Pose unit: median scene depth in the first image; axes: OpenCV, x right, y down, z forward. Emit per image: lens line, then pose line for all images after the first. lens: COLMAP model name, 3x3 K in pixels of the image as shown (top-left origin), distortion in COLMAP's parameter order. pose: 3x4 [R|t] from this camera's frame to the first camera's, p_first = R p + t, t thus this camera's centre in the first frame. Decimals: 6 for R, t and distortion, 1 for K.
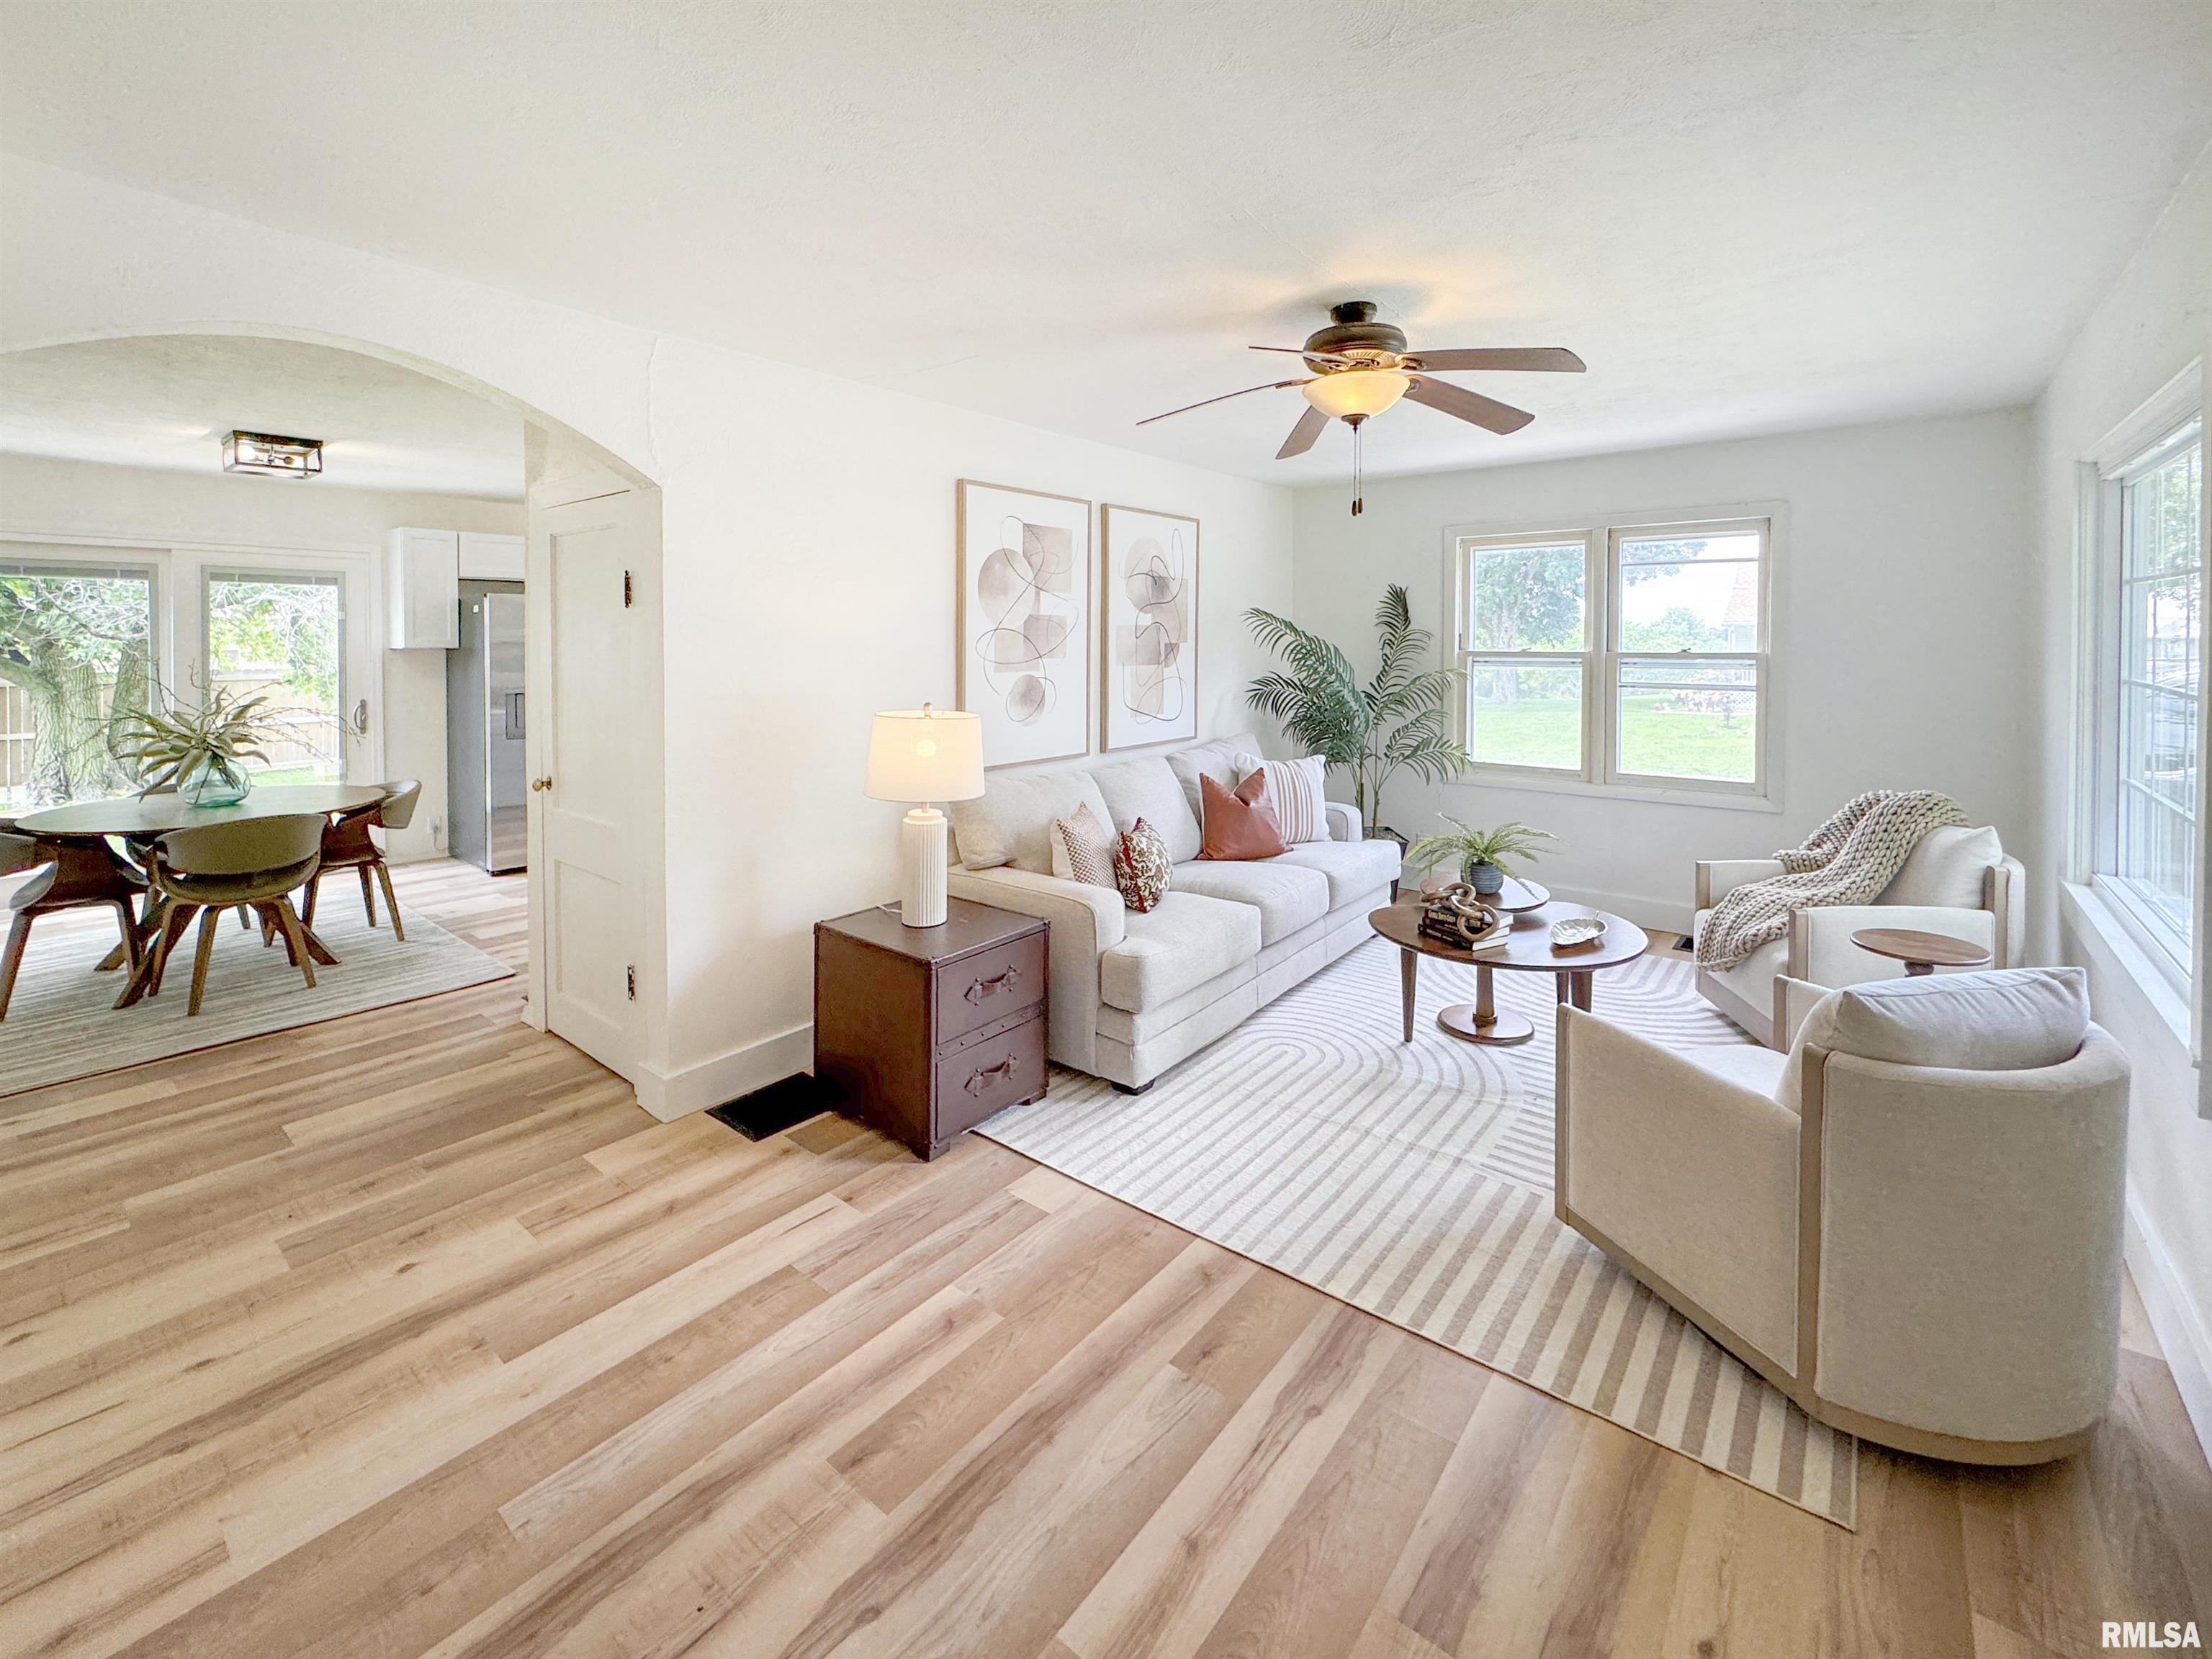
lens RADIAL K [[920.2, 0, 1102.4], [0, 920.2, 833.2], [0, 0, 1]] dist [-0.014493, -0.000137]
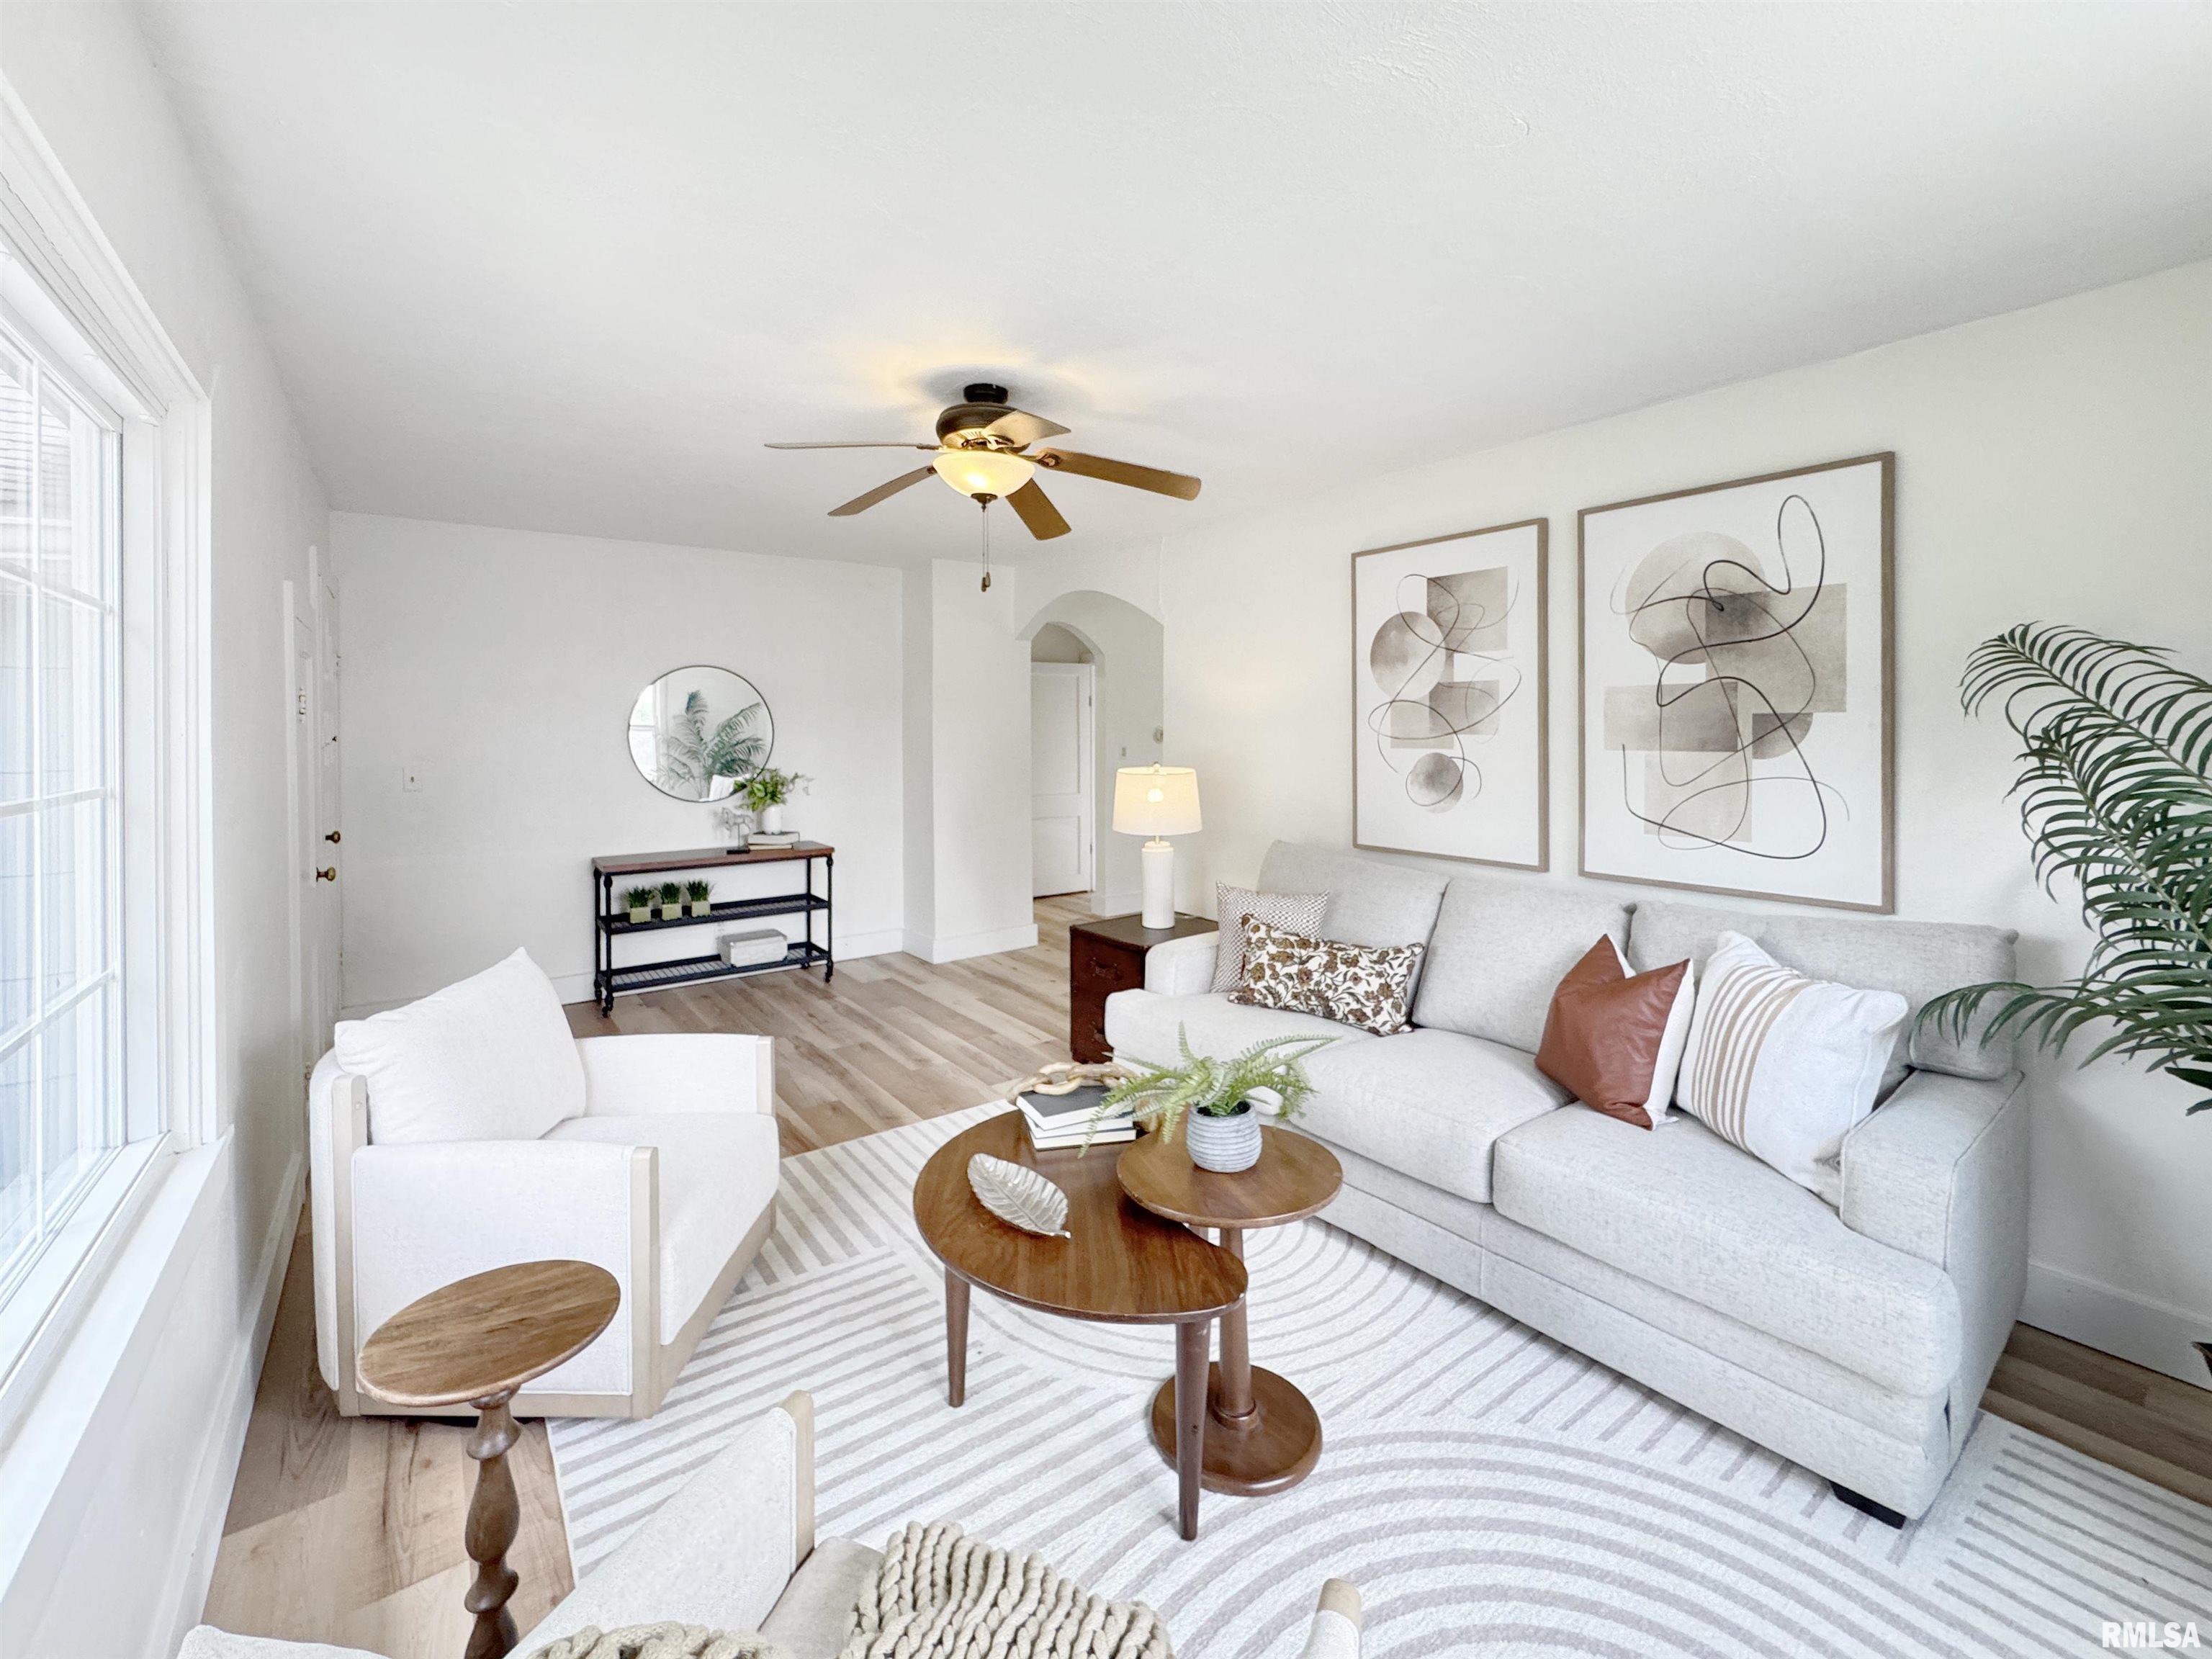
lens RADIAL K [[920.2, 0, 1102.8], [0, 920.2, 840.6], [0, 0, 1]] dist [-0.014493, -0.000137]
pose [[-0.248131, 0.125256, -0.960595, 0.843111], [-0.190892, 0.965841, 0.175250, -0.190590], [0.949732, 0.226854, -0.215744, 0.942790]]
